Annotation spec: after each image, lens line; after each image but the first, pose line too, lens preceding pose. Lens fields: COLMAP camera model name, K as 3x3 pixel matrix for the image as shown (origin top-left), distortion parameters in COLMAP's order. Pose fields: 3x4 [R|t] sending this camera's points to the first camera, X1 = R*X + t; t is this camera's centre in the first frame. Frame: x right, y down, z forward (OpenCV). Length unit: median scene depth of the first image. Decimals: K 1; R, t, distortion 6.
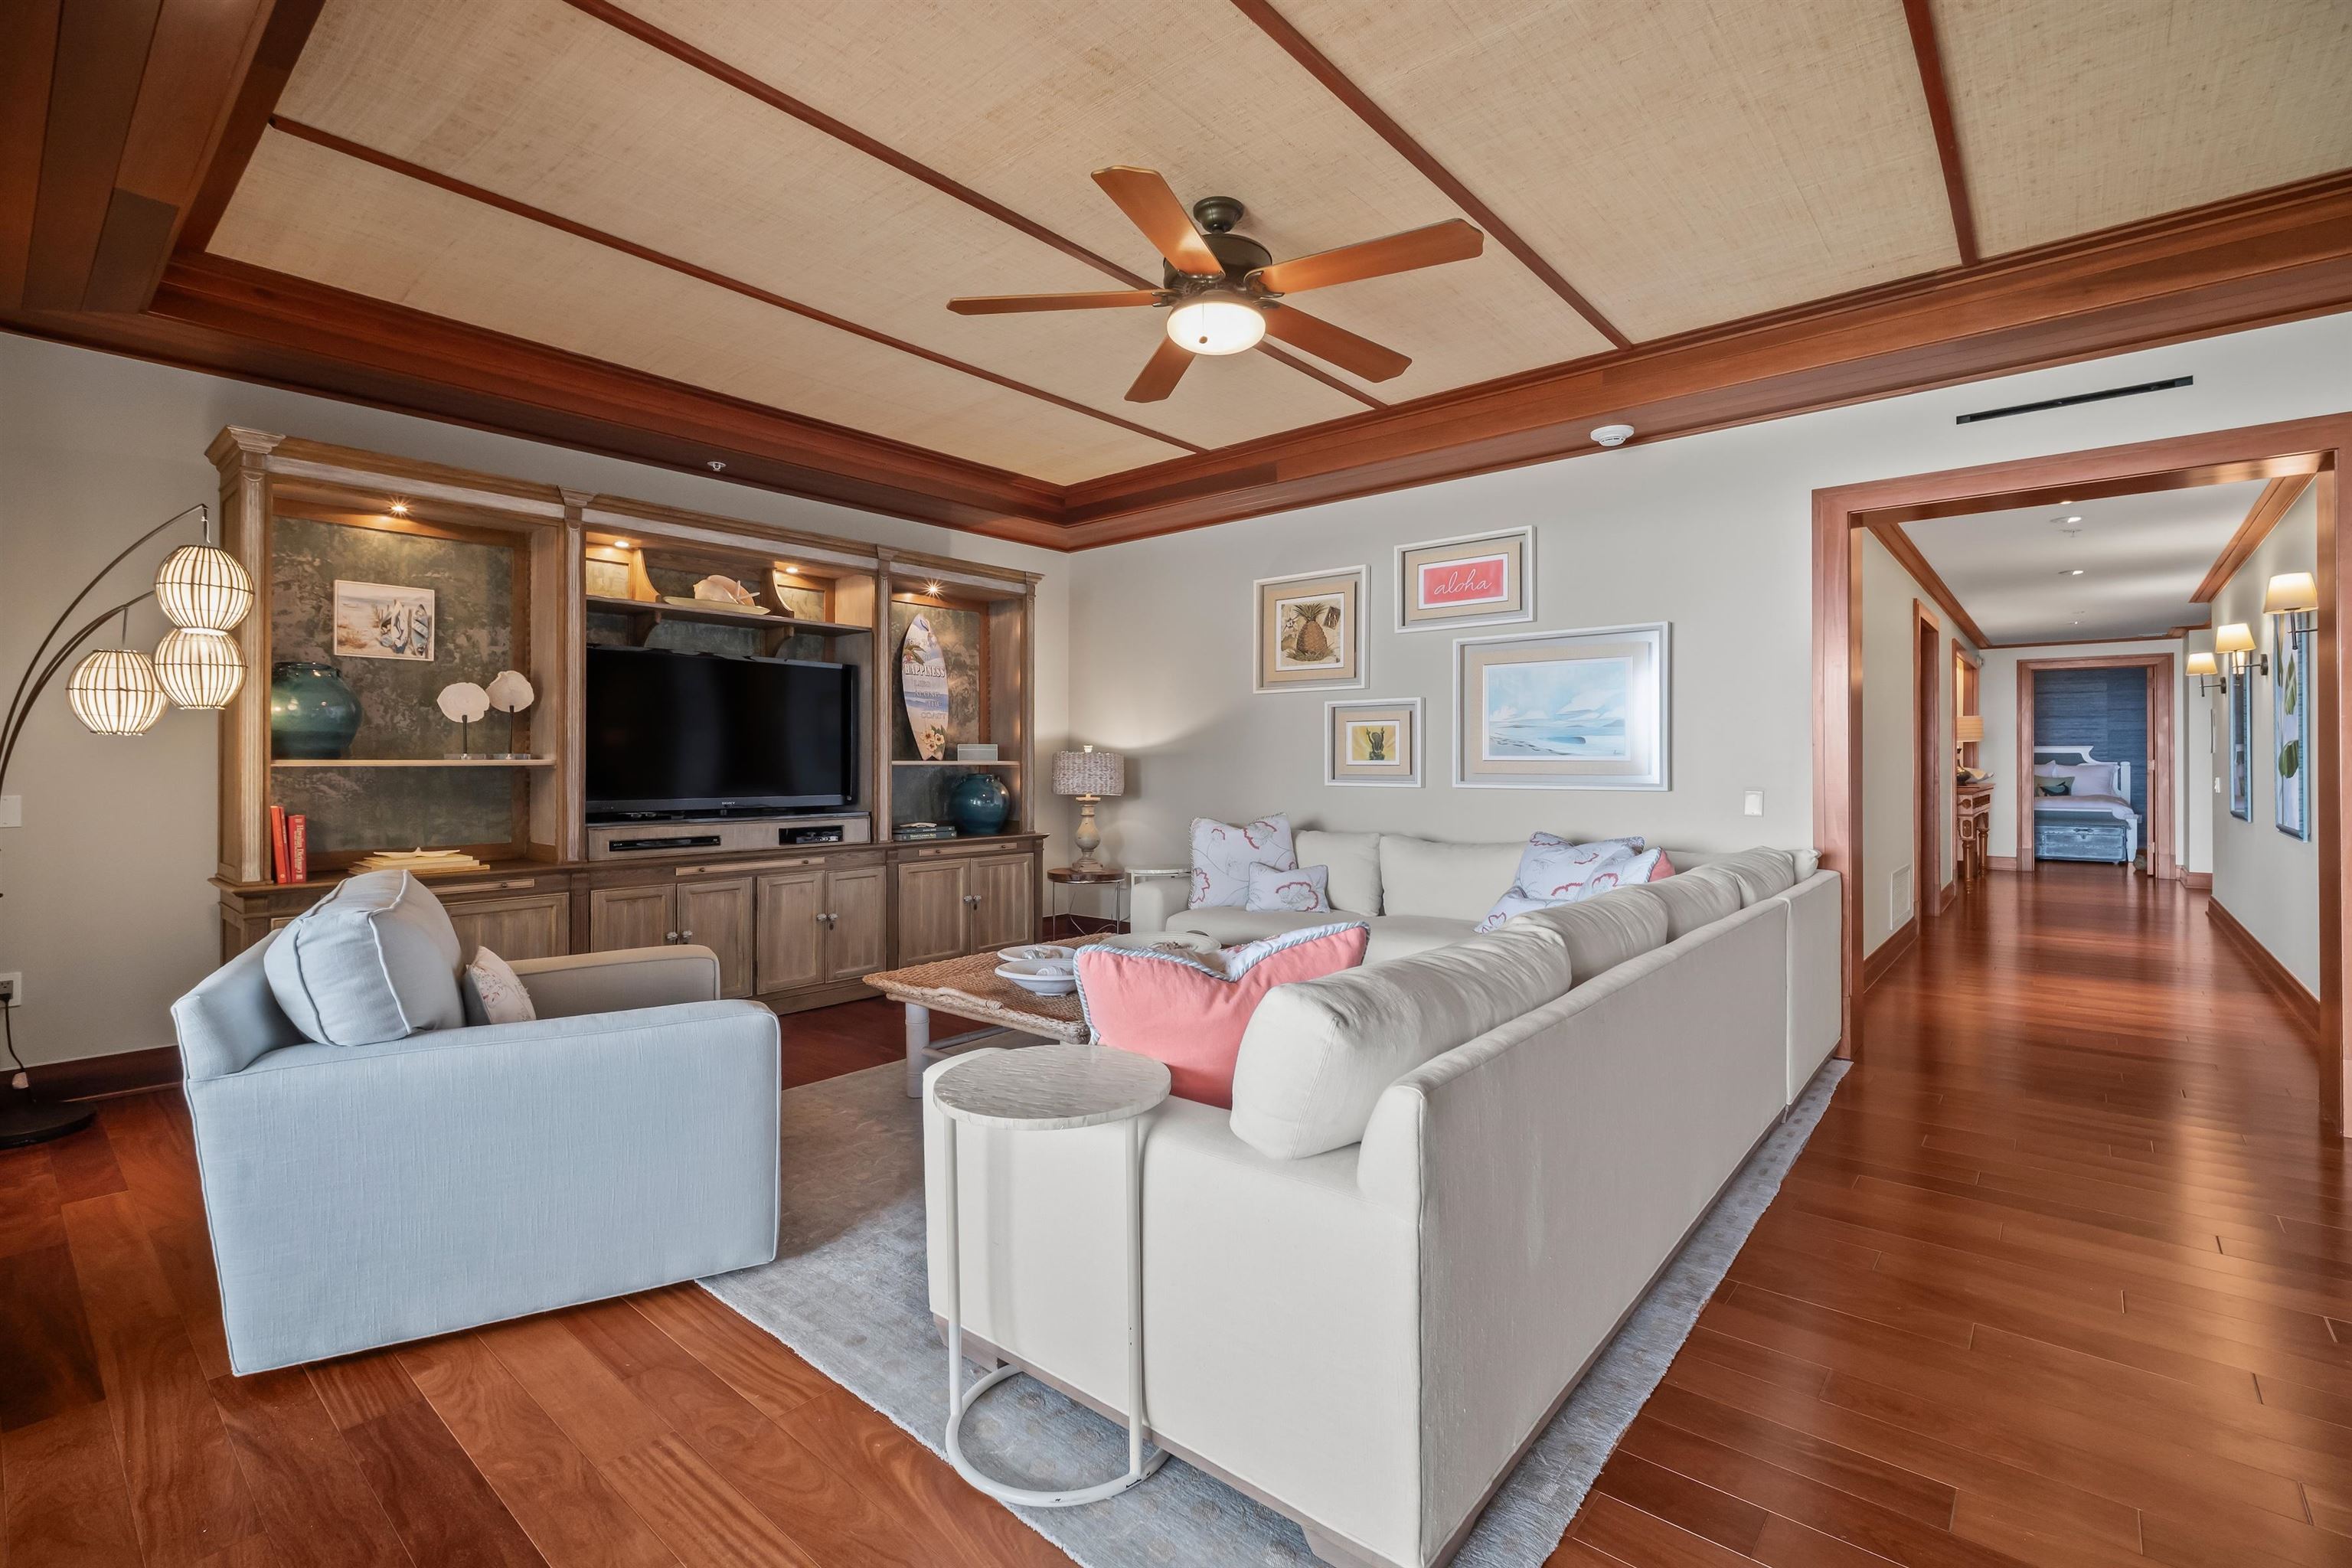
lens RADIAL K [[1055.6, 0, 1174.7], [0, 1055.6, 761.8], [0, 0, 1]] dist [0.000812, 0.000037]
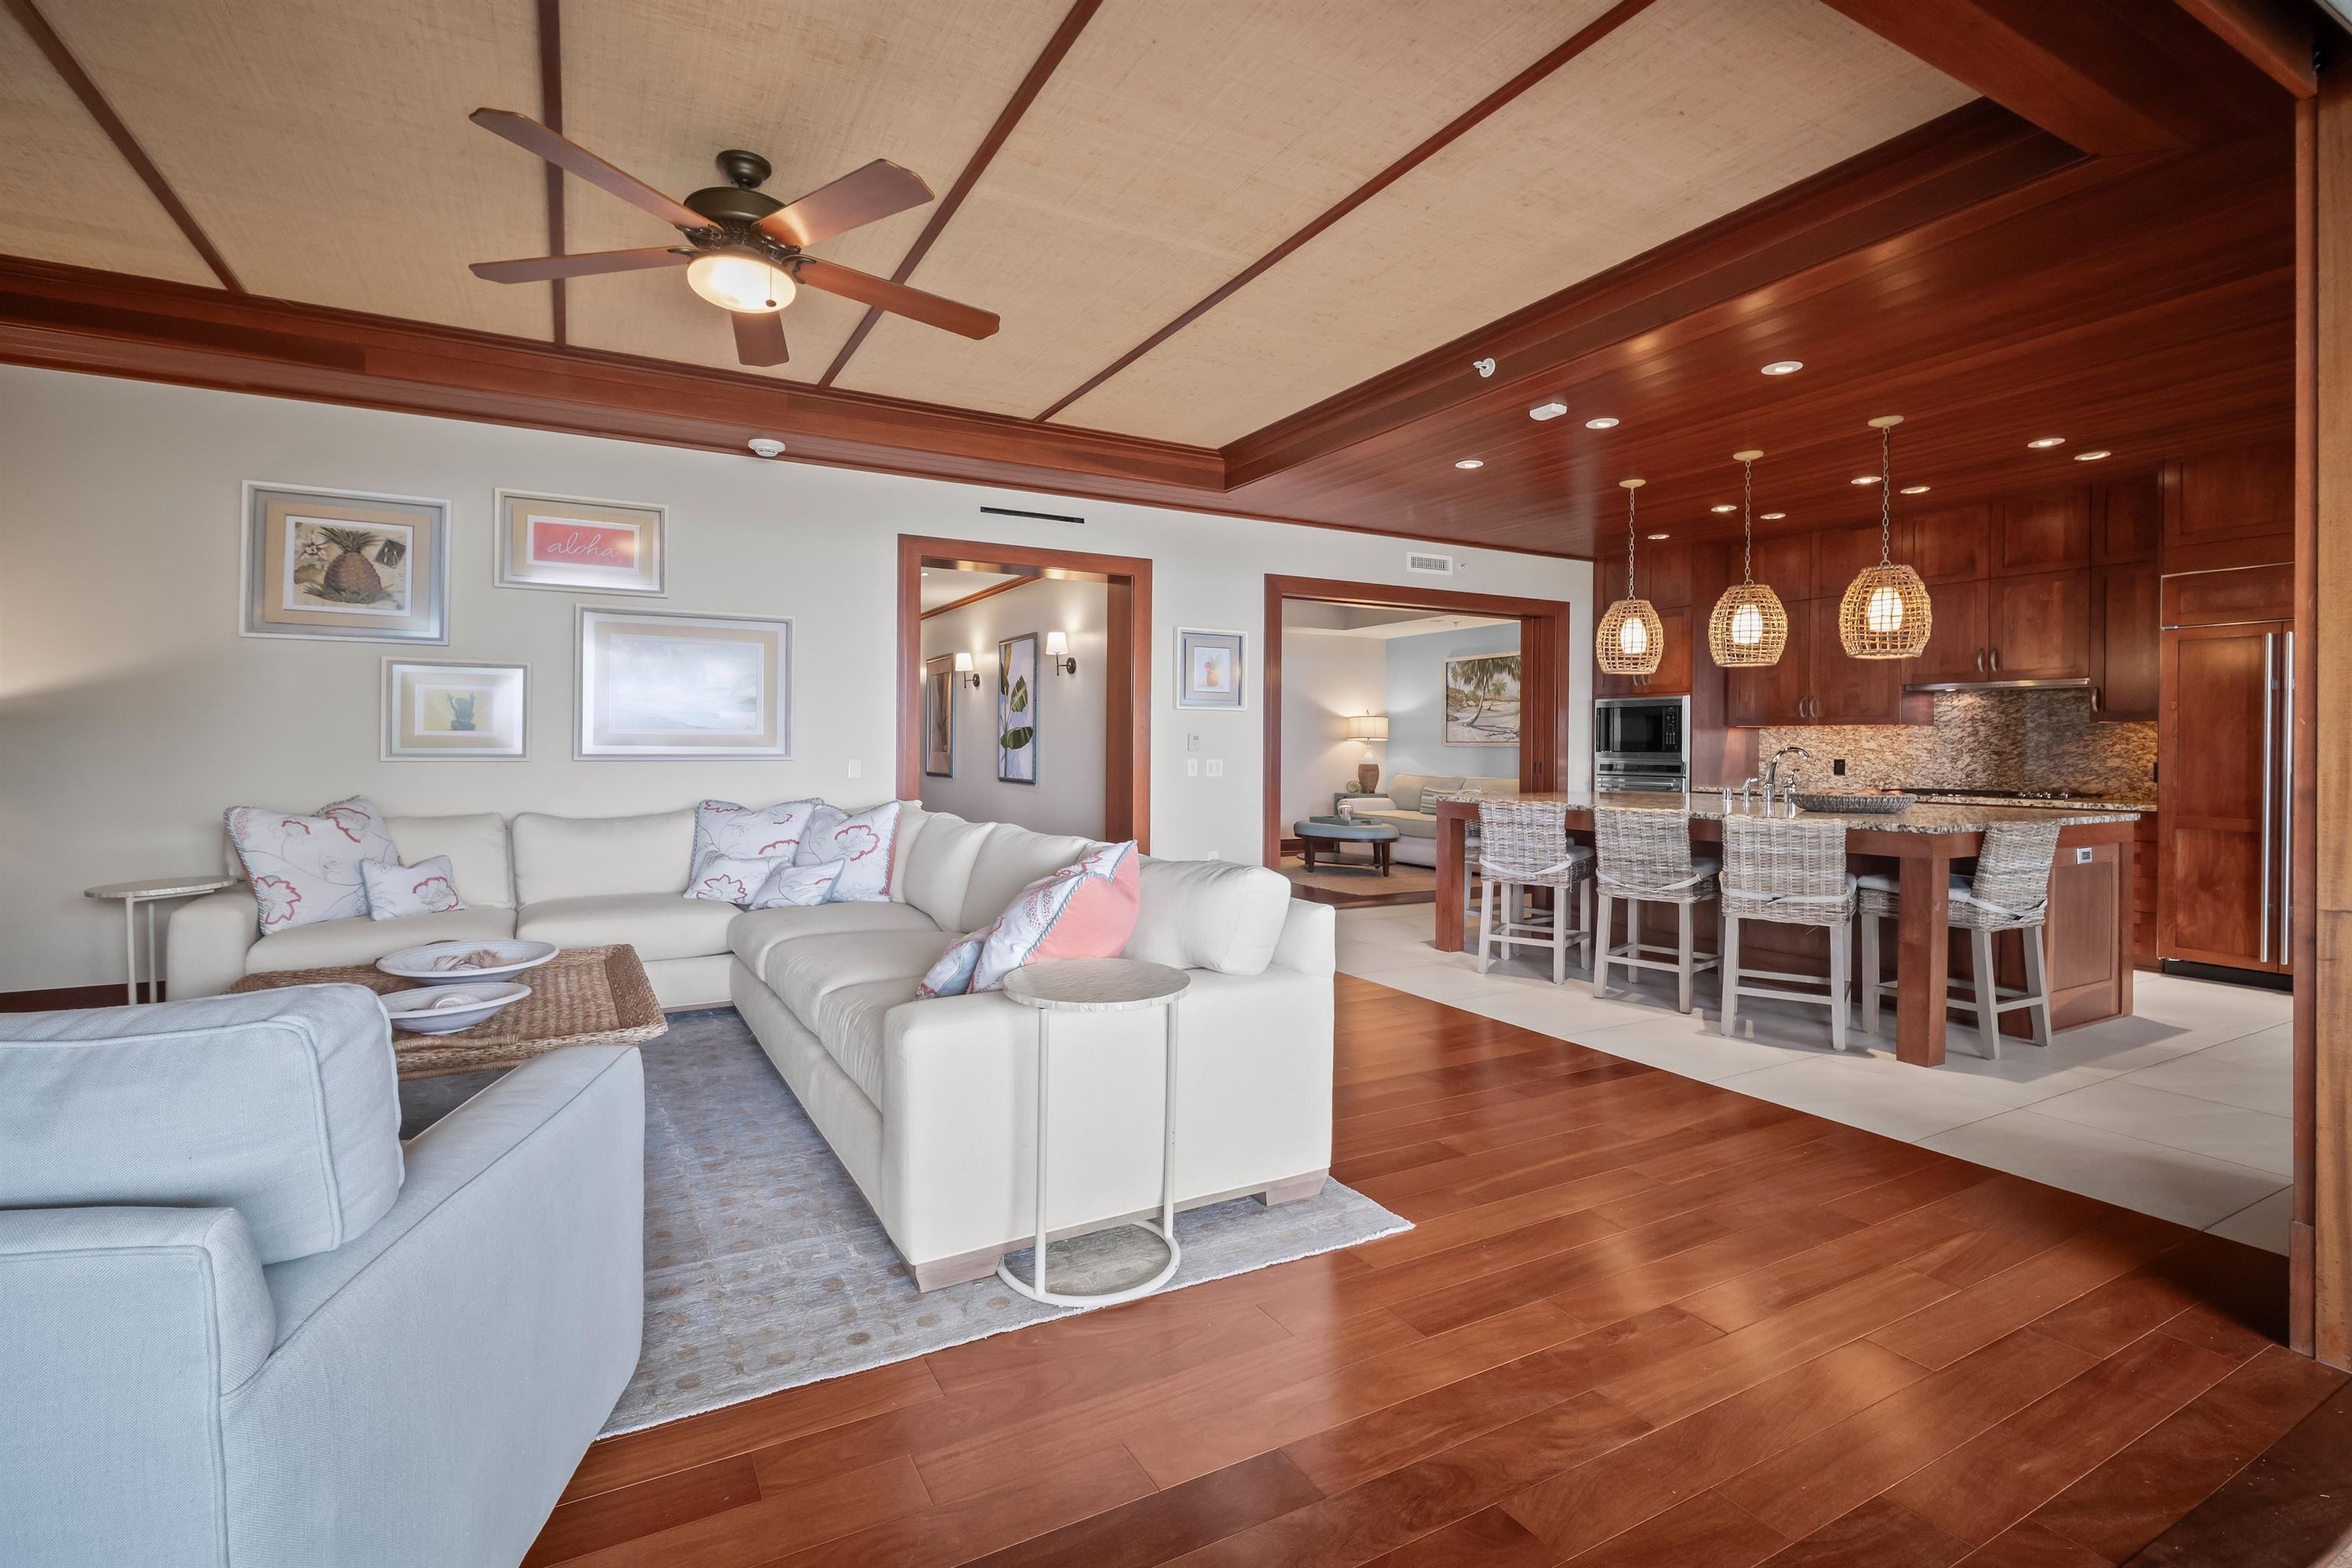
lens RADIAL K [[1055.6, 0, 1174.7], [0, 1055.6, 761.8], [0, 0, 1]] dist [0.000812, 0.000037]
pose [[0.346075, -0.012882, 0.938119, -0.430005], [-0.006645, 0.999847, 0.016181, 0.006344], [-0.938183, -0.011834, 0.345936, 0.164622]]
